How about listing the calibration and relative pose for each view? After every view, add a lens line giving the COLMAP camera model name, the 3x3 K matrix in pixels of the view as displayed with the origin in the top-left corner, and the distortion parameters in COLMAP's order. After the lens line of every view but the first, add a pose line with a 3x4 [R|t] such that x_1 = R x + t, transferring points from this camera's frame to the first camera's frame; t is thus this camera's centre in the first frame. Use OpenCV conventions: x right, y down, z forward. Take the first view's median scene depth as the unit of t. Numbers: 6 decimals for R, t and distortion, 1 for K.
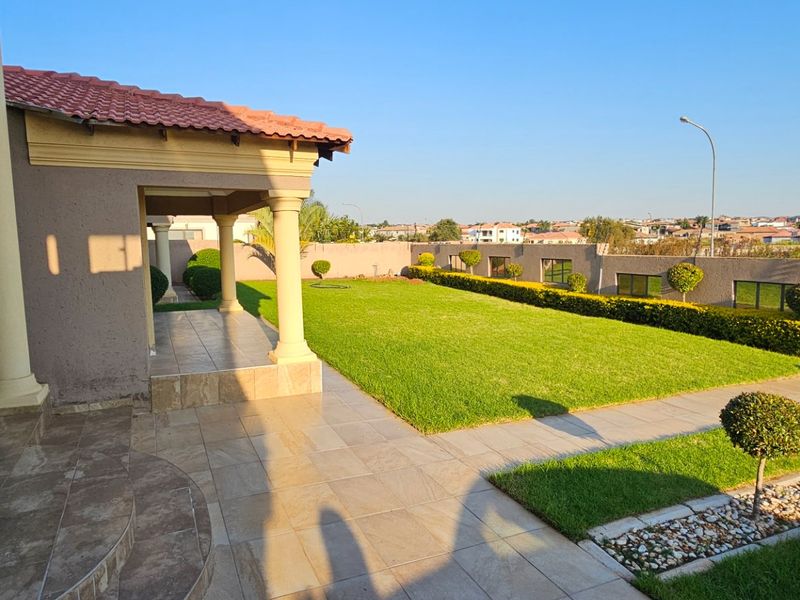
lens RADIAL K [[519.2, 0, 386.1], [0, 519.2, 301.9], [0, 0, 1]] dist [0.003082, 0.000975]
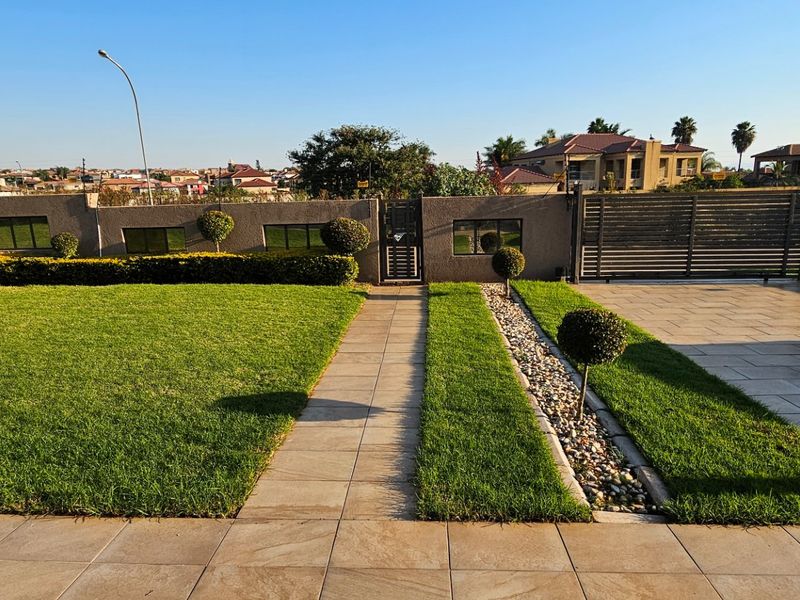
lens RADIAL K [[533.0, 0, 400.0], [0, 533.0, 300.0], [0, 0, 1]] dist [-0.002599, -0.003313]
pose [[0.452137, -0.195164, 0.870335, -0.124451], [0.124476, 0.980026, 0.155097, -0.020306], [-0.883220, 0.038211, 0.467400, 0.219775]]
